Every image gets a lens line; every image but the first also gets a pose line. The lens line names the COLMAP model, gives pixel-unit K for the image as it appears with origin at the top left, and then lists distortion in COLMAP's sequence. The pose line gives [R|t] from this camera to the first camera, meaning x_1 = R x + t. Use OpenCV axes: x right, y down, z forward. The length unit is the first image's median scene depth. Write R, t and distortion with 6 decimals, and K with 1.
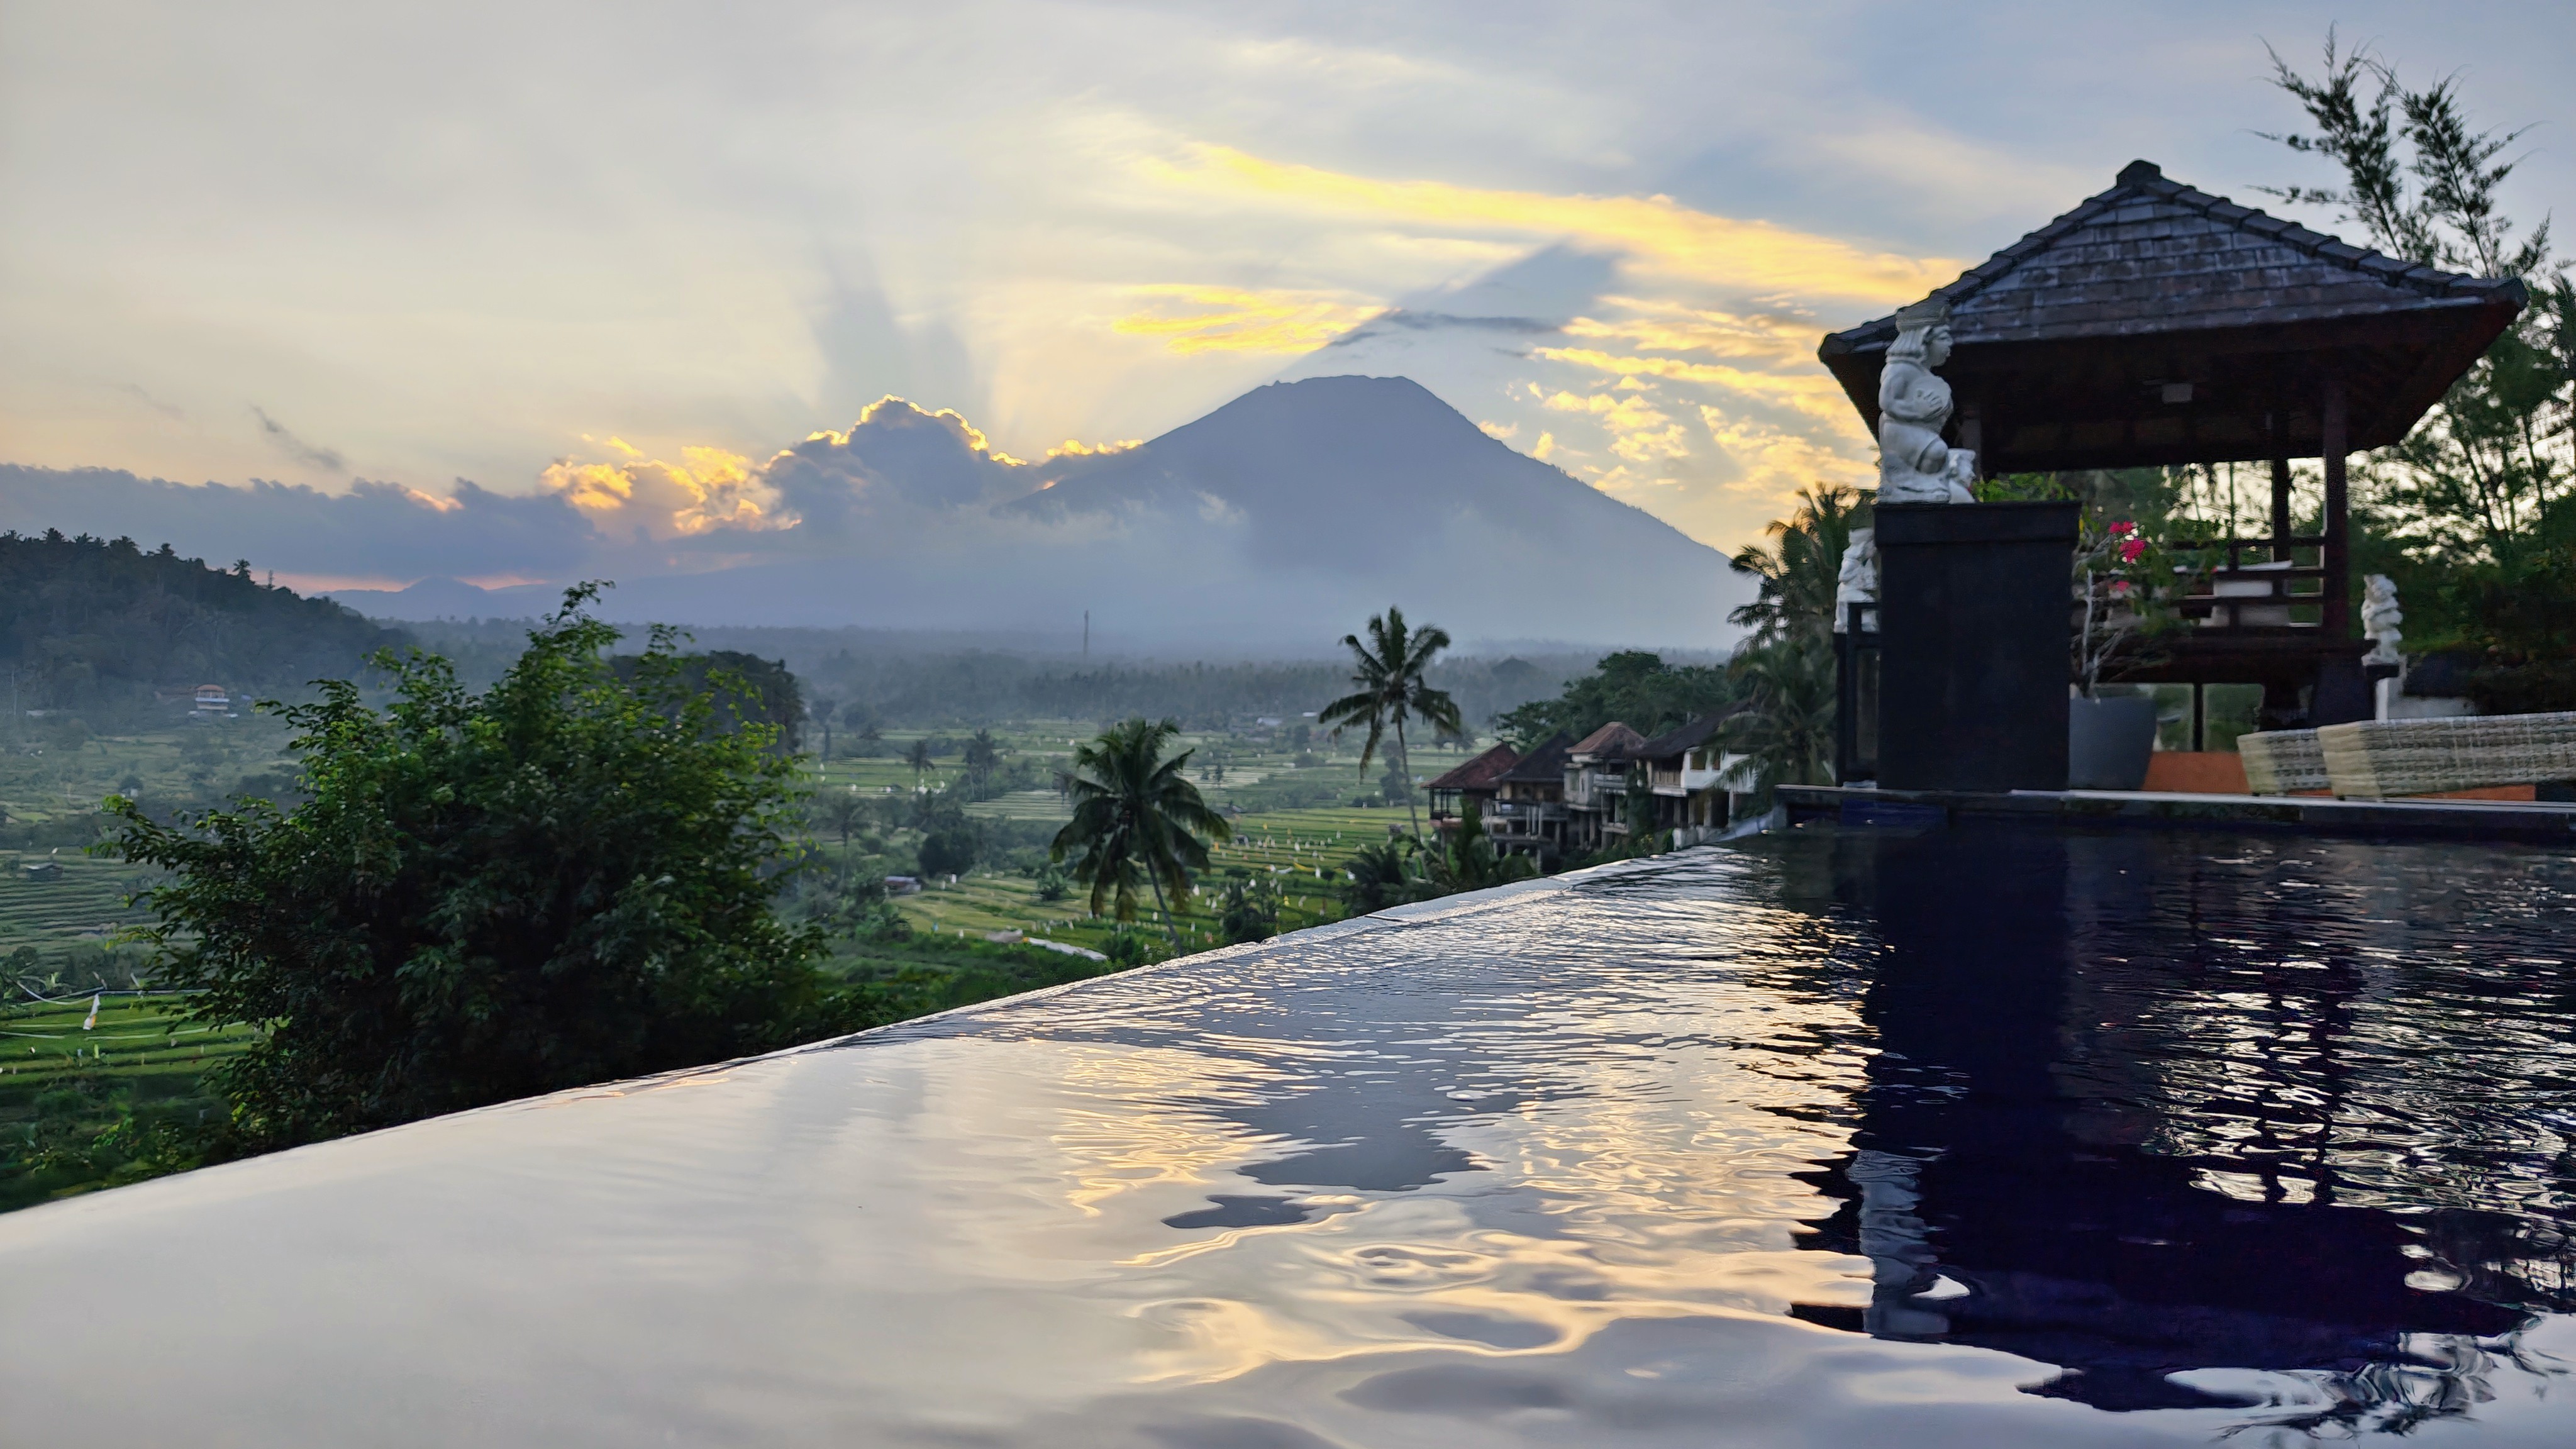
lens RADIAL K [[1868.9, 0, 1290.8], [0, 1868.9, 722.0], [0, 0, 1]] dist [0.000708, 0.000001]
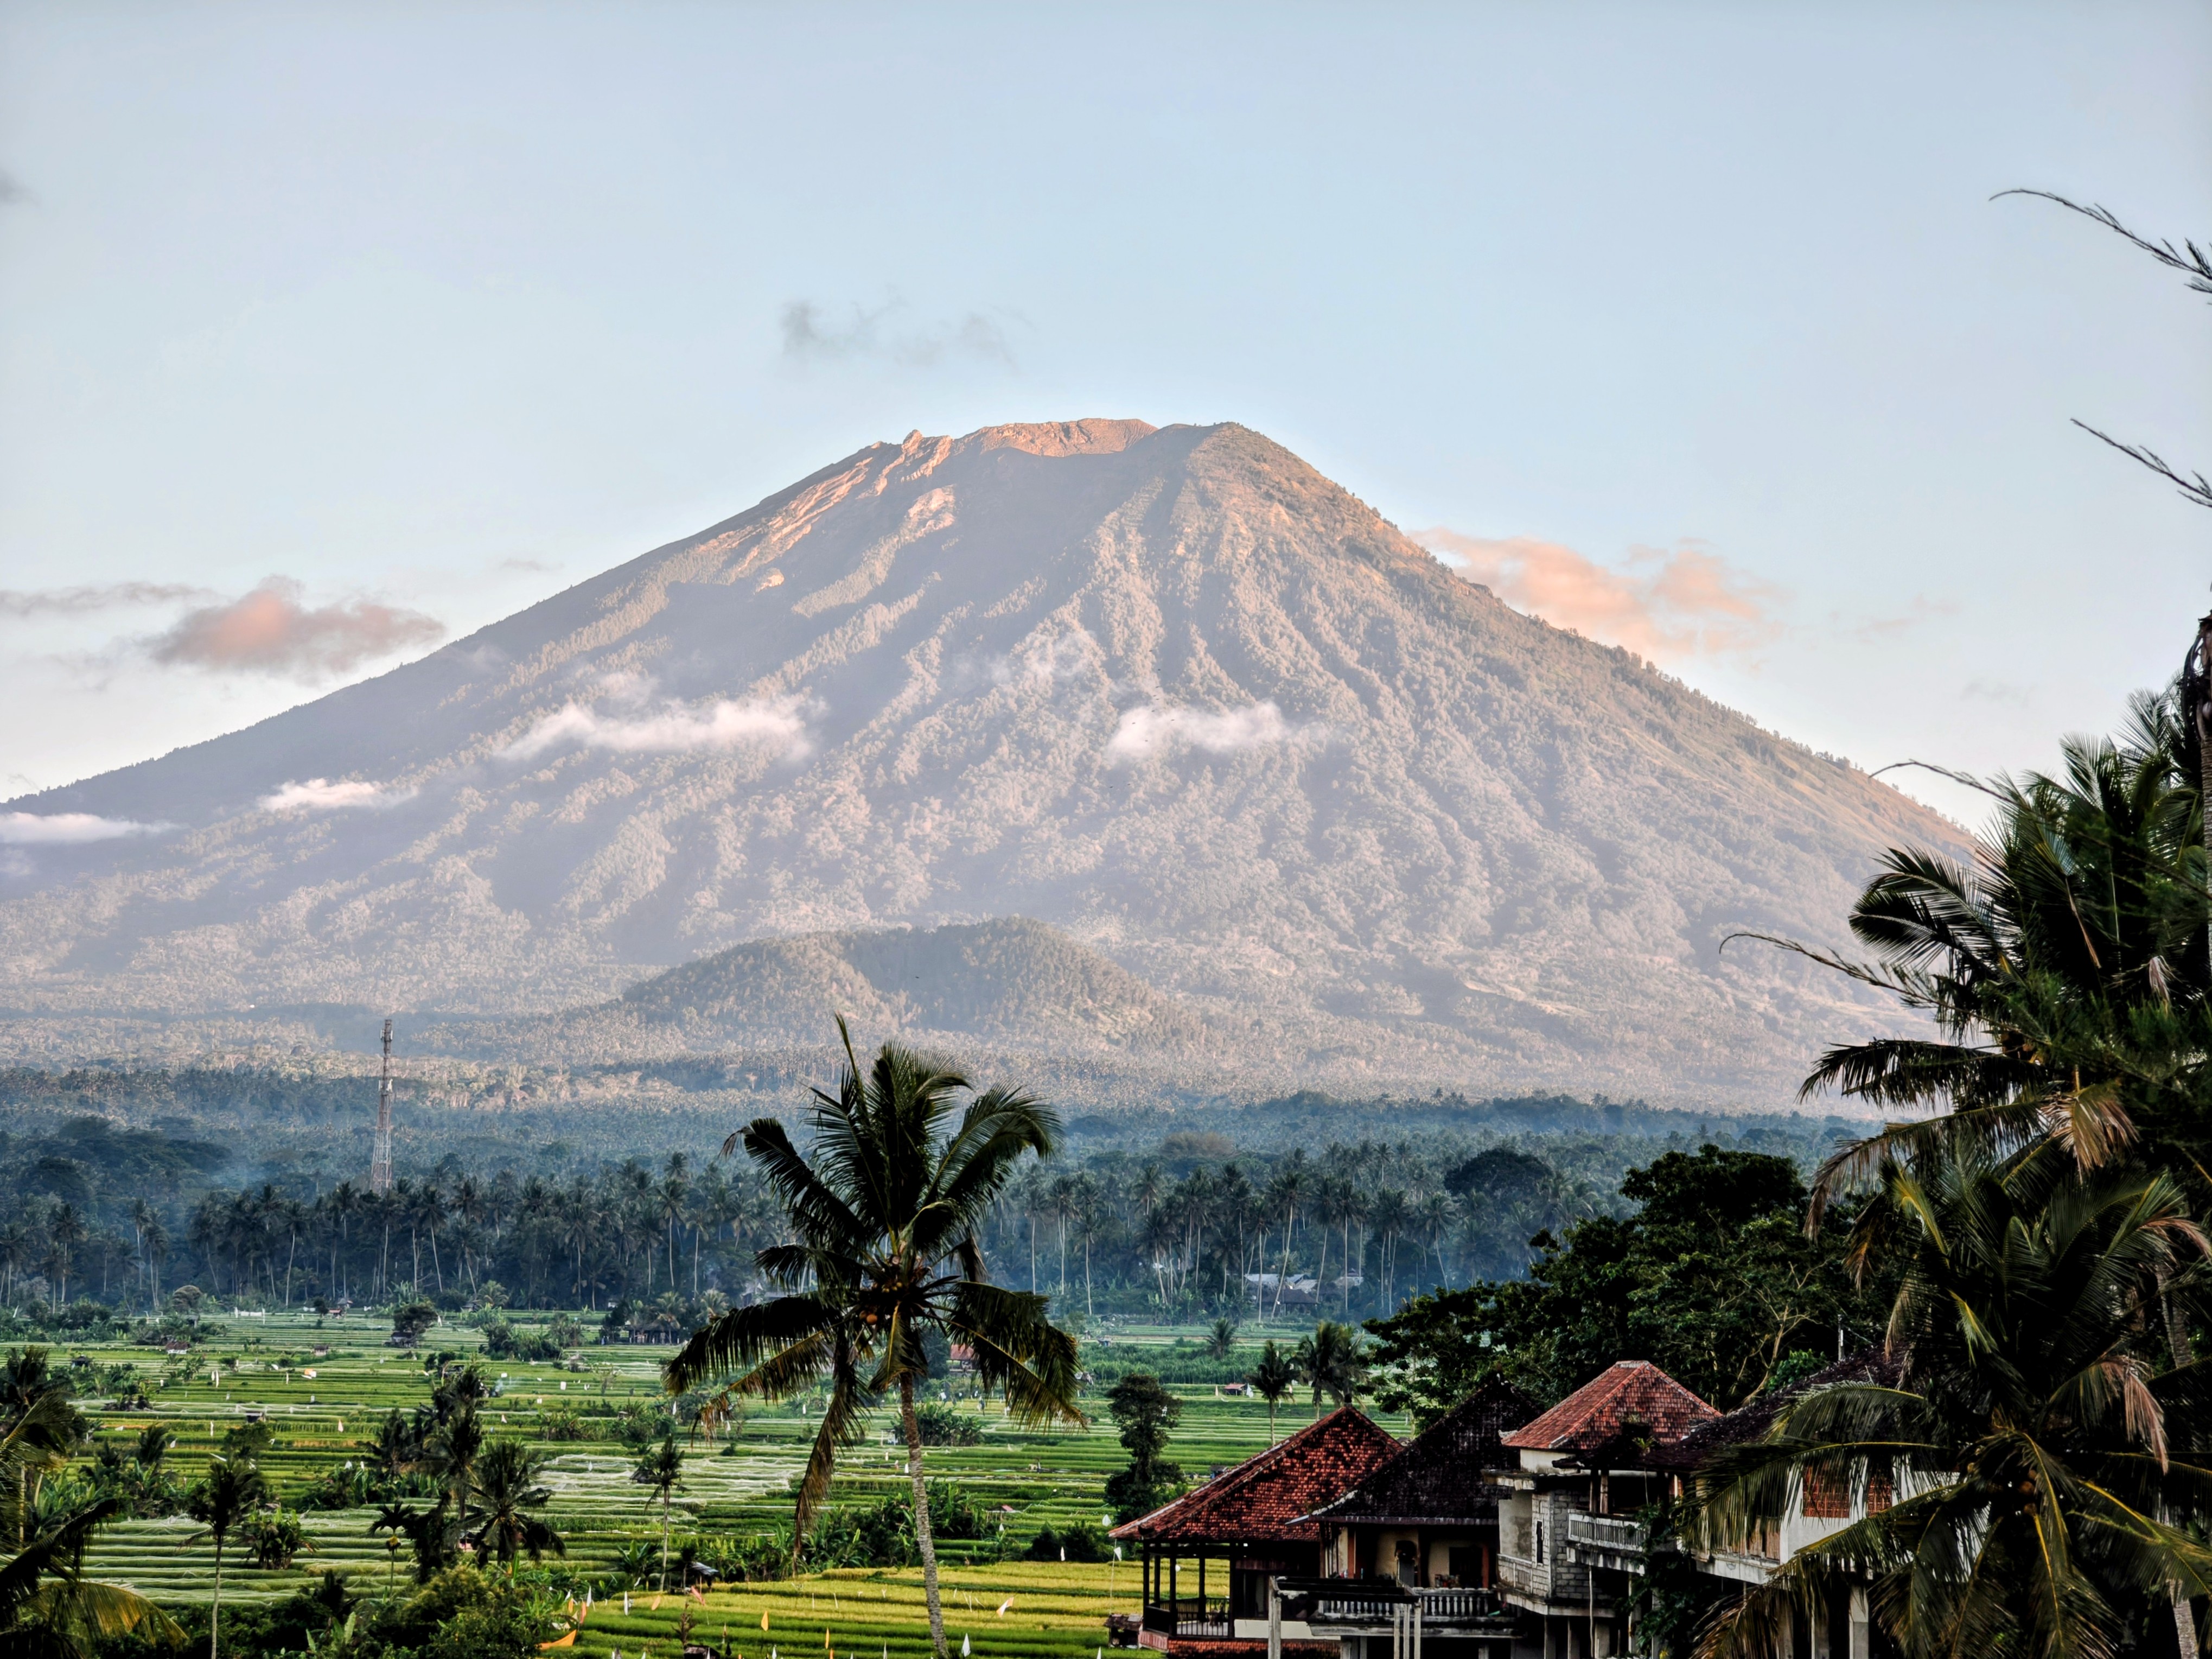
lens RADIAL K [[4585.1, 0, 1101.1], [0, 4585.1, 826.2], [0, 0, 1]] dist [0.189018, -0.072629]
pose [[0.999996, 0.002060, -0.001731, 0.070958], [-0.002220, 0.995198, -0.097853, -0.013944], [0.001521, 0.097856, 0.995199, 0.118359]]
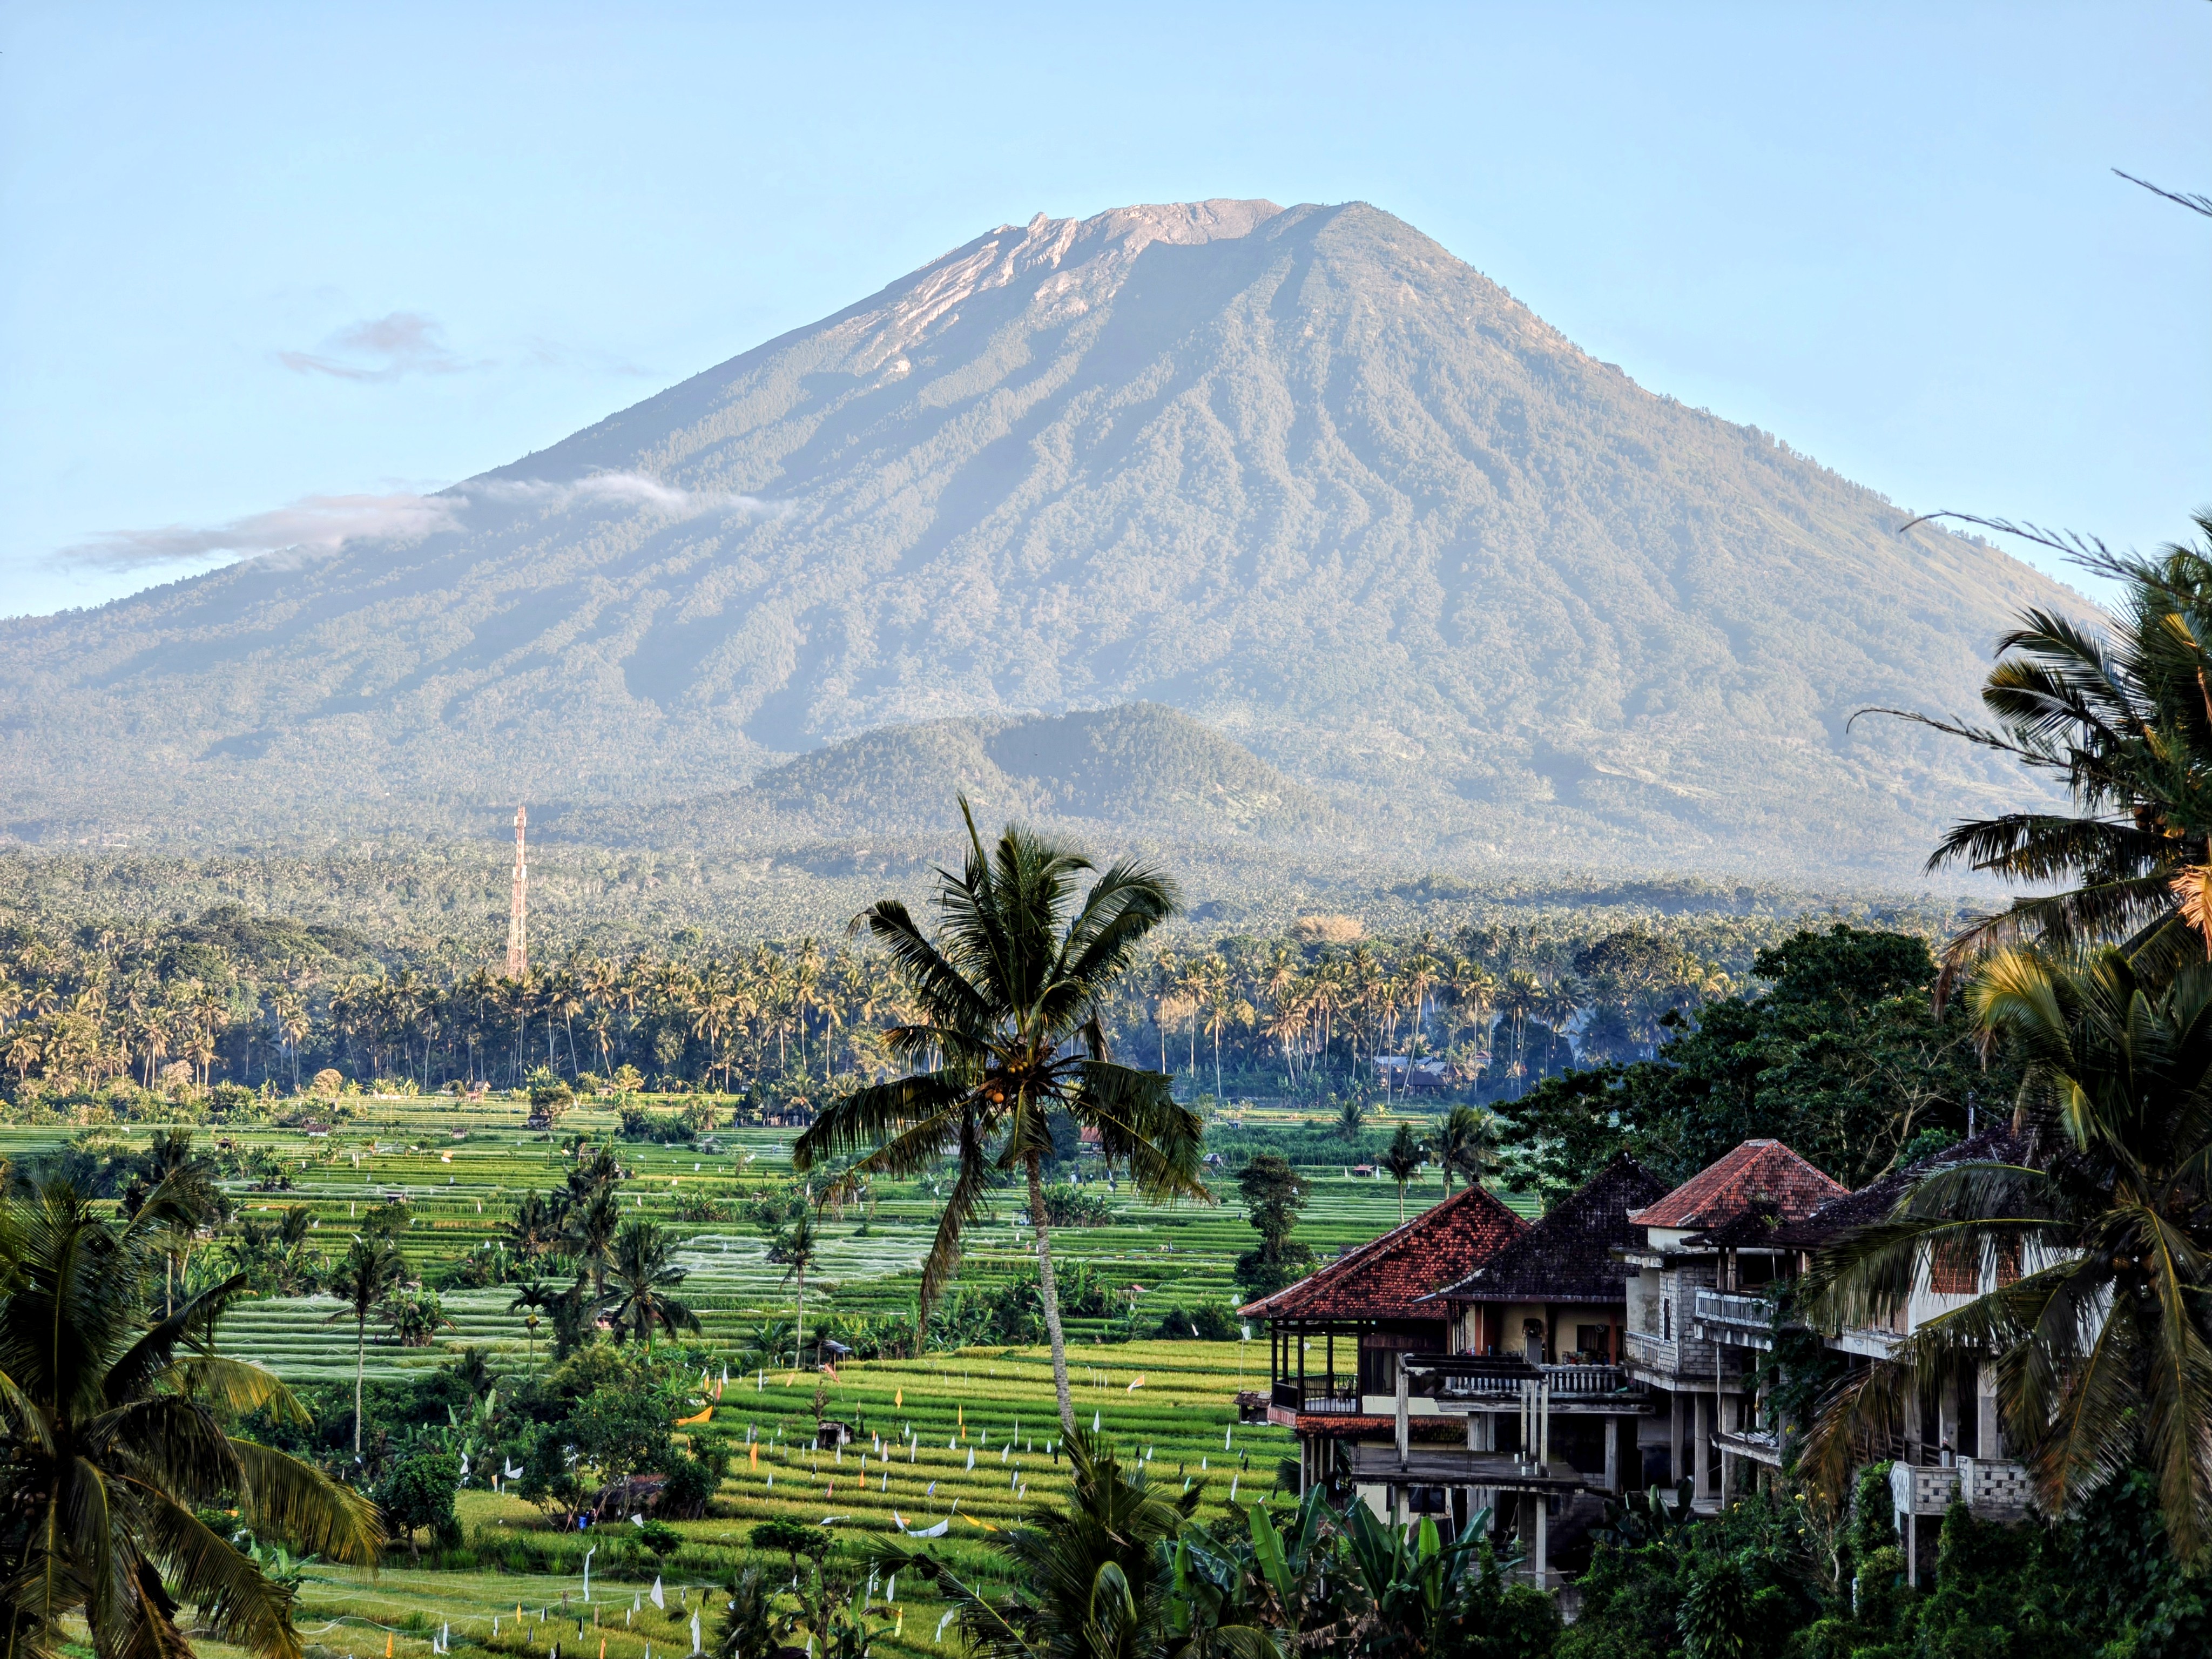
lens RADIAL K [[4579.3, 0, 1104.9], [0, 4579.3, 828.8], [0, 0, 1]] dist [0.167306, 0.142262]
pose [[0.999558, -0.002330, -0.029622, 0.072192], [0.000814, 0.998694, -0.051083, -0.013171], [0.029703, 0.051037, 0.998255, 0.122196]]
